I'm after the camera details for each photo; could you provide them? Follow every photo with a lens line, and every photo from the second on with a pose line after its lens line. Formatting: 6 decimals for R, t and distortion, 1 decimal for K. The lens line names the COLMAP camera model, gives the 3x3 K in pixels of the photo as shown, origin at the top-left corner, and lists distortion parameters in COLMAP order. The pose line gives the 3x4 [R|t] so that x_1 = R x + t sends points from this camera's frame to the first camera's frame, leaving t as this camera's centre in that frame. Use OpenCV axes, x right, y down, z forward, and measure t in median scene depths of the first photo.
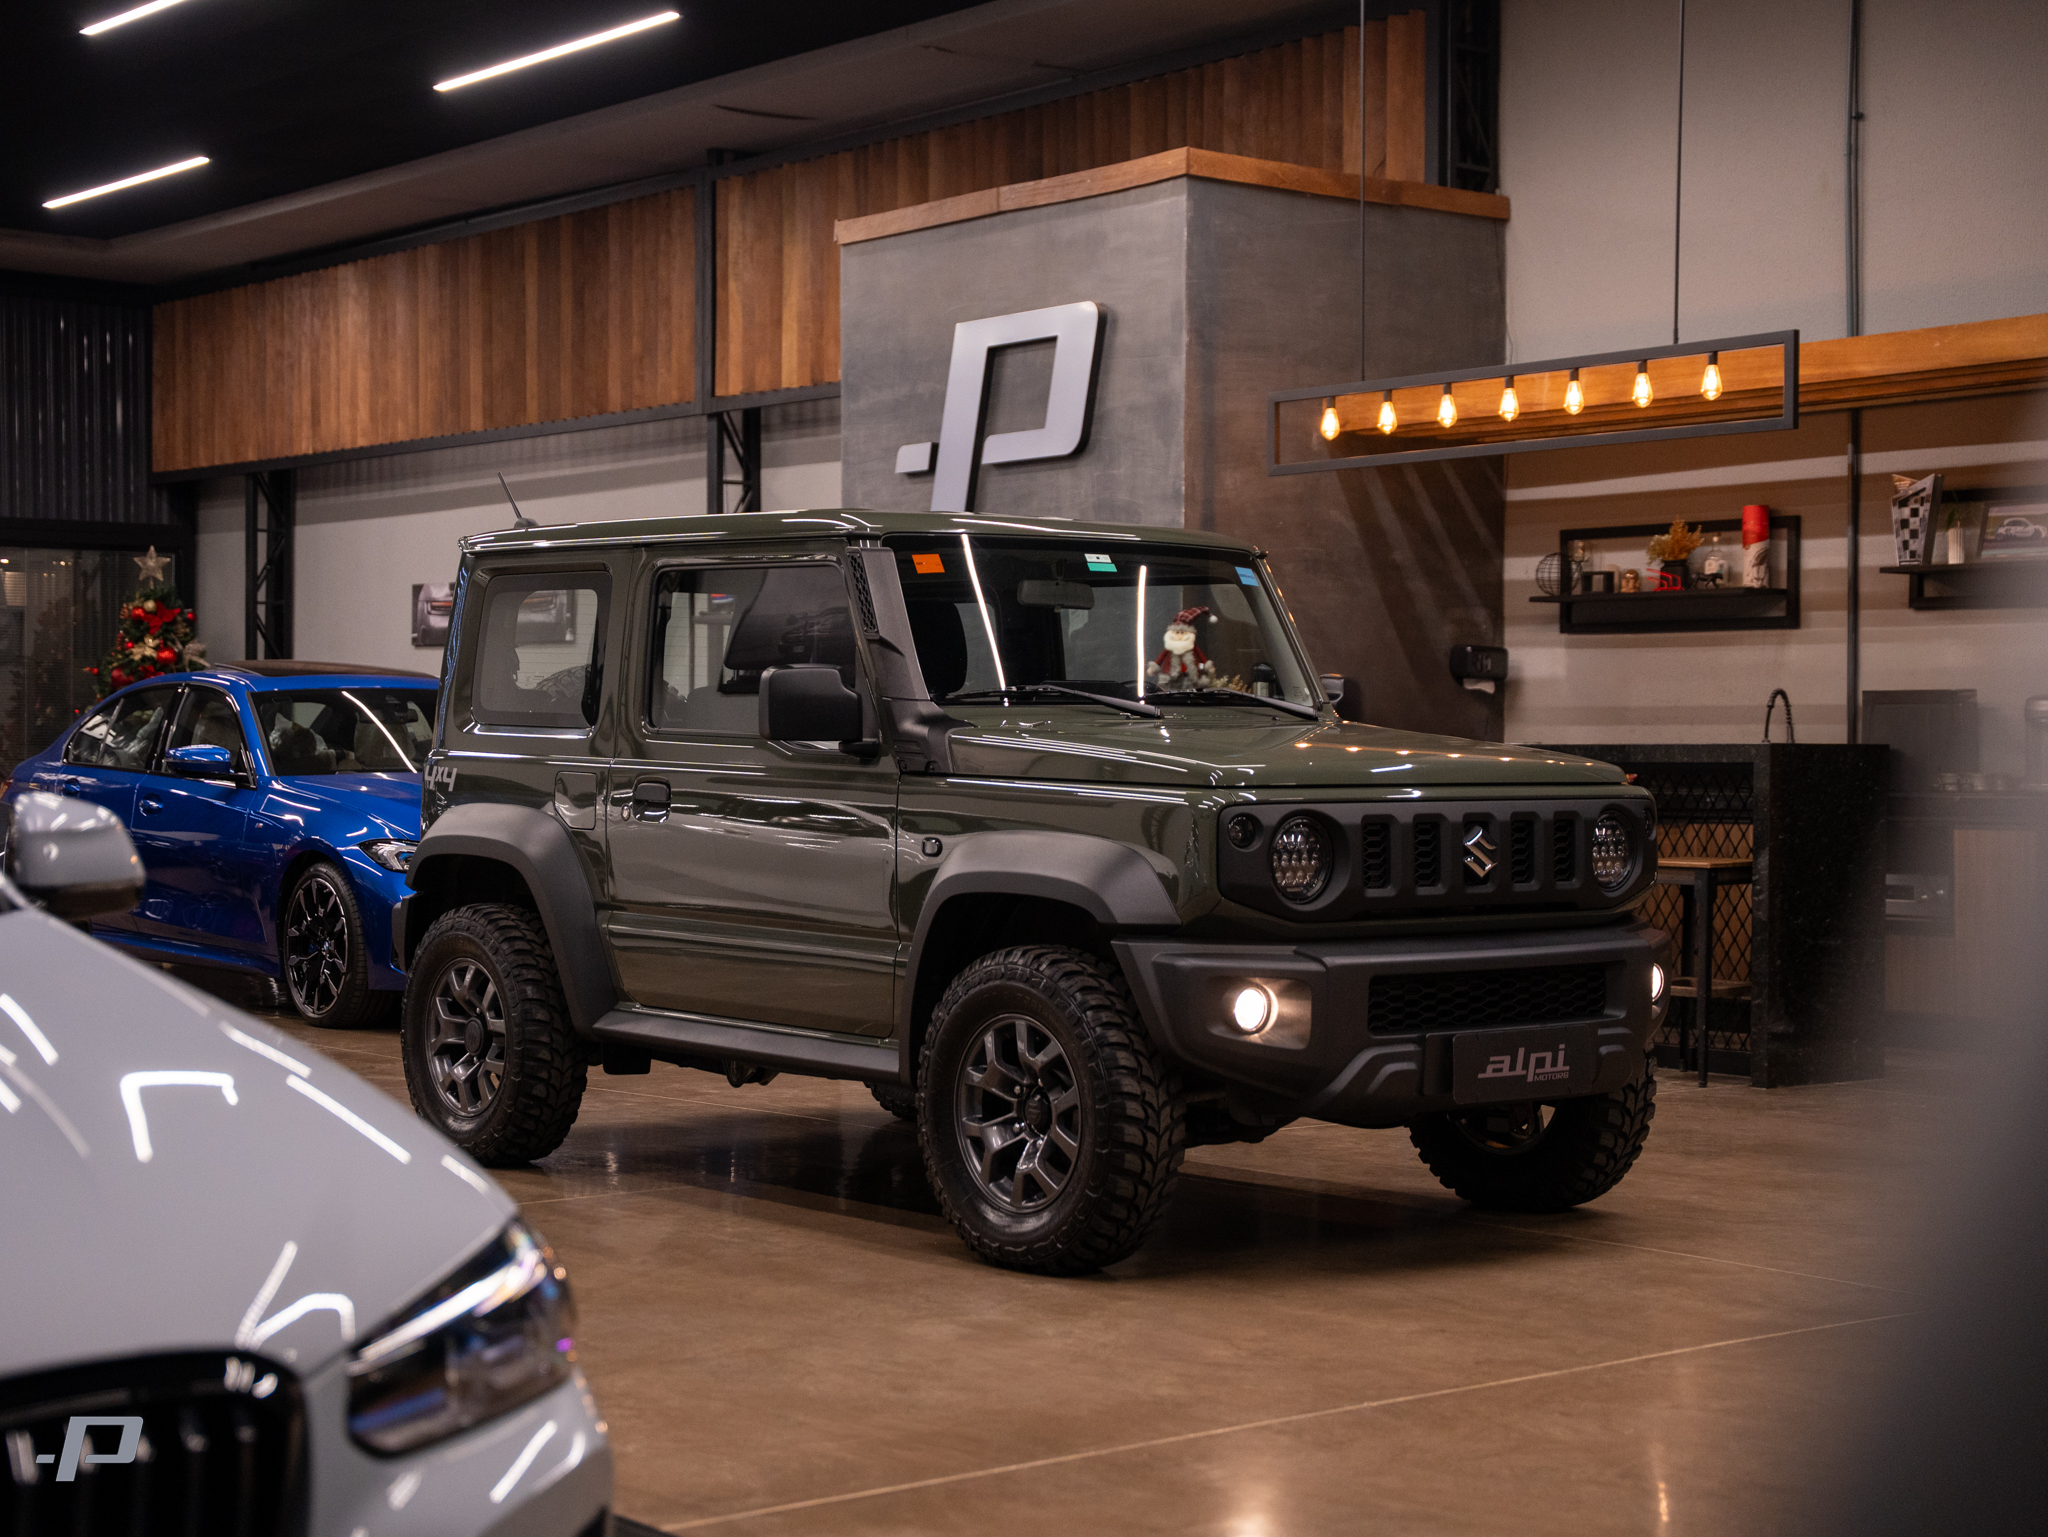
lens RADIAL K [[3229.3, 0, 935.5], [0, 3229.3, 767.5], [0, 0, 1]] dist [0.114268, 0.139755]
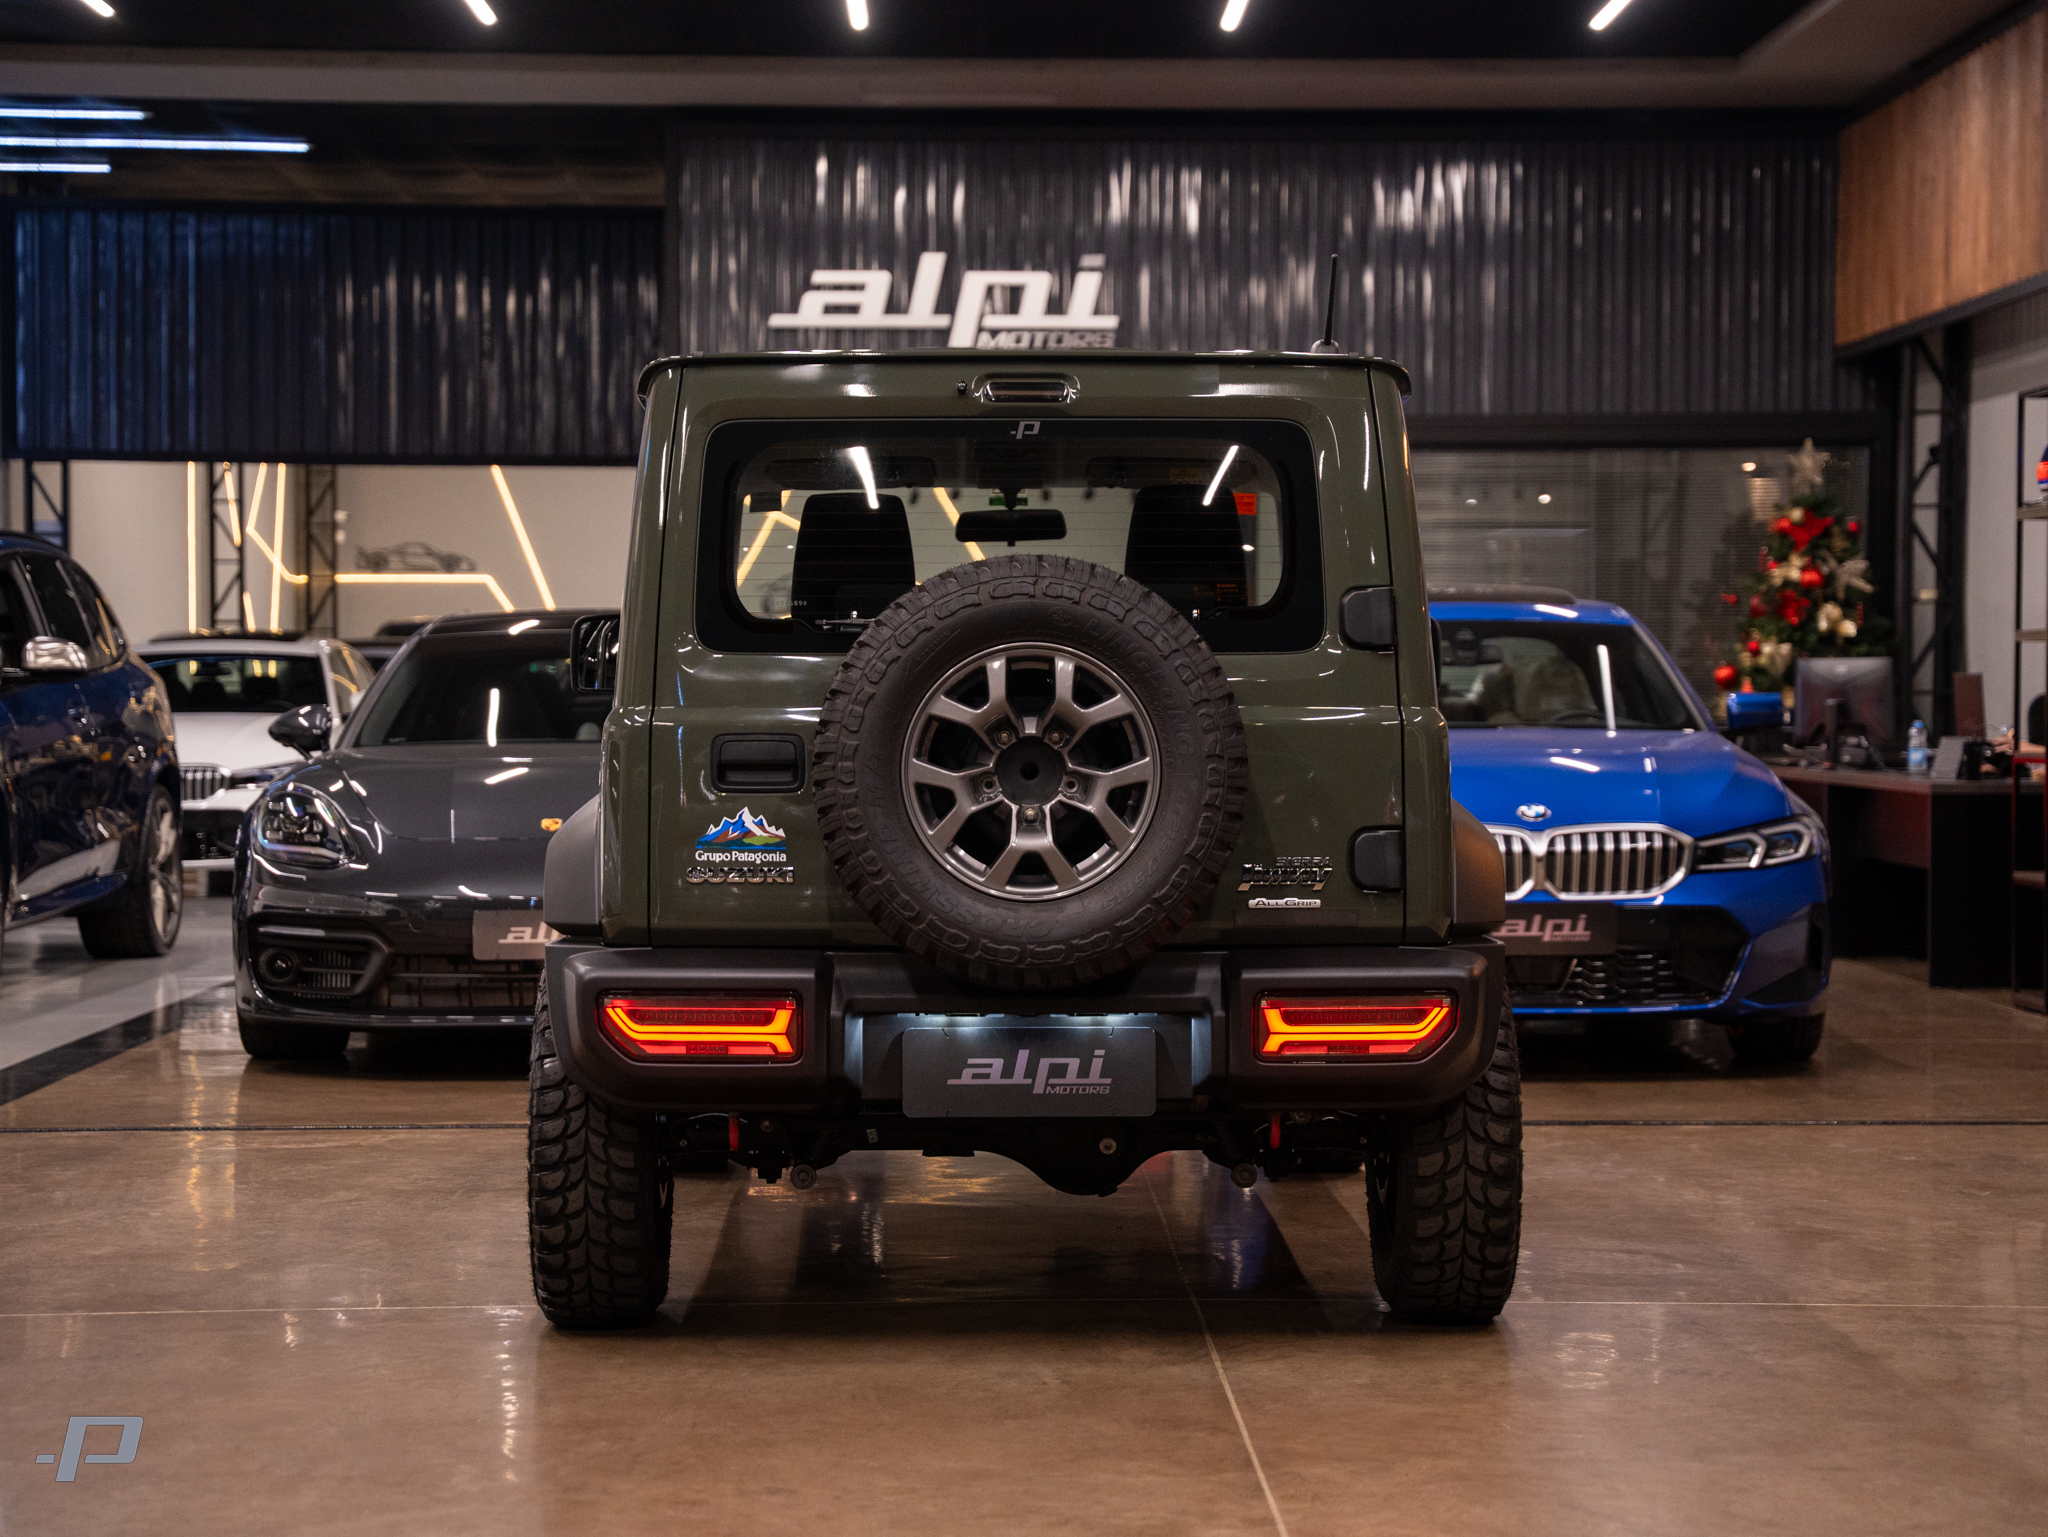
lens RADIAL K [[3876.6, 0, 1013.1], [0, 3876.6, 773.4], [0, 0, 1]] dist [0.214413, 0.230223]
pose [[0.801920, 0.011686, -0.597317, 0.298650], [-0.002610, 0.999868, 0.016058, -0.002563], [0.597425, -0.011319, 0.801845, 0.199993]]
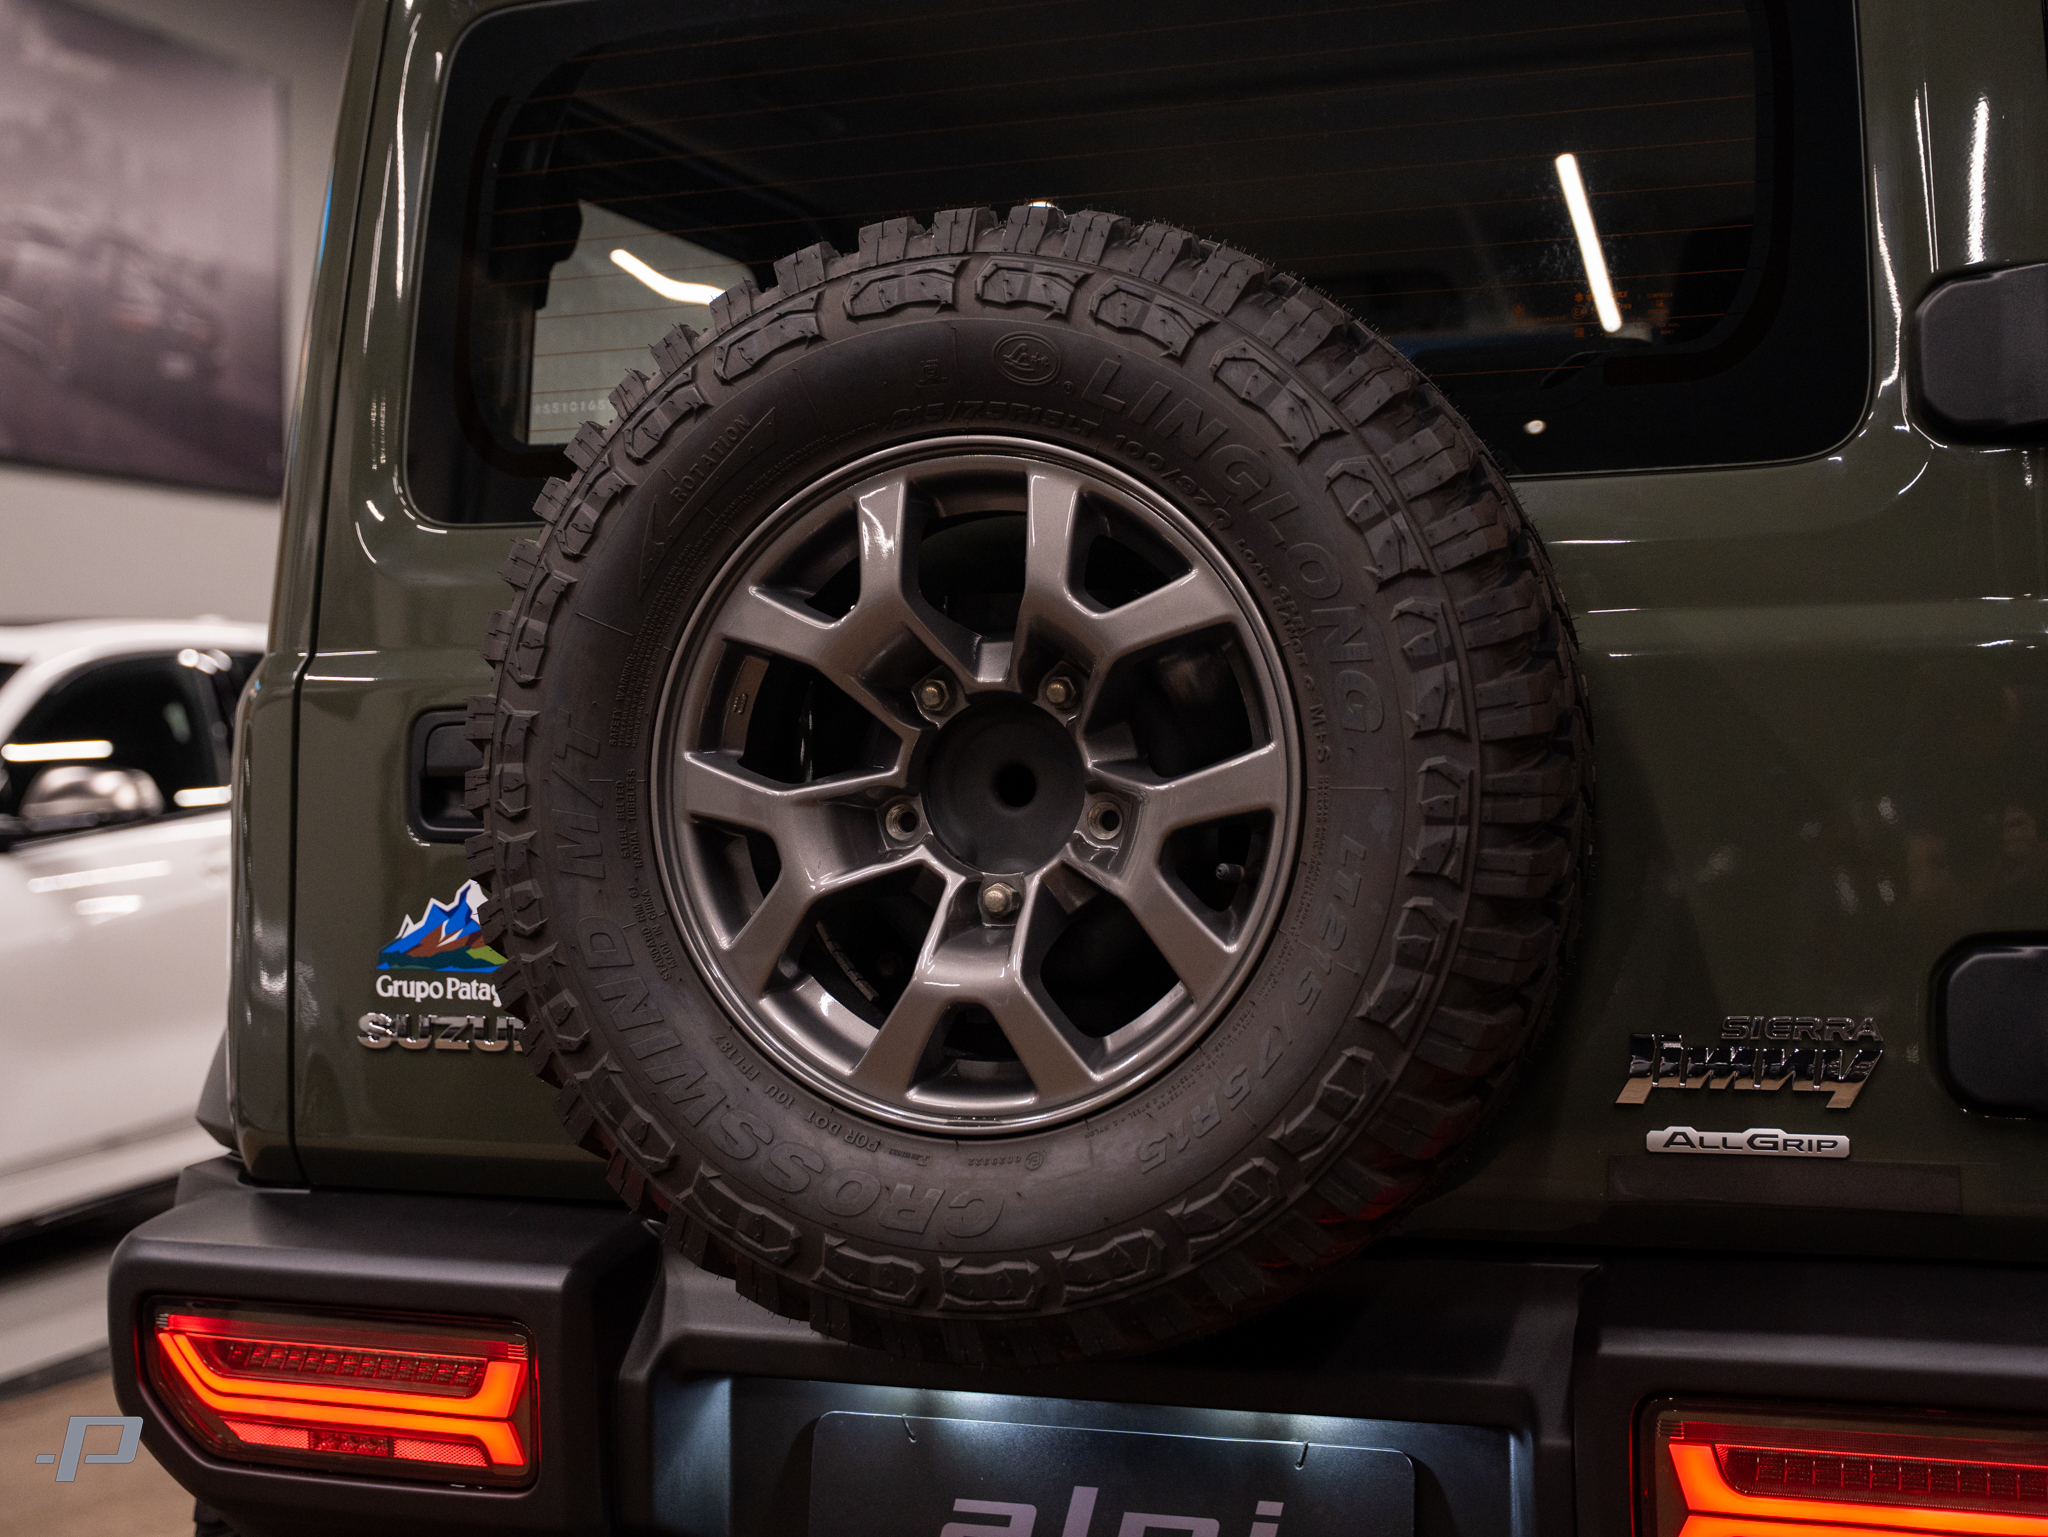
lens RADIAL K [[2985.2, 0, 1024.0], [0, 2985.2, 768.5], [0, 0, 1]] dist [0.006462, 0.393331]
pose [[0.521042, -0.008352, -0.853490, 0.145907], [0.007527, 0.999958, -0.005190, 0.004312], [0.853498, -0.003720, 0.521083, 0.490682]]
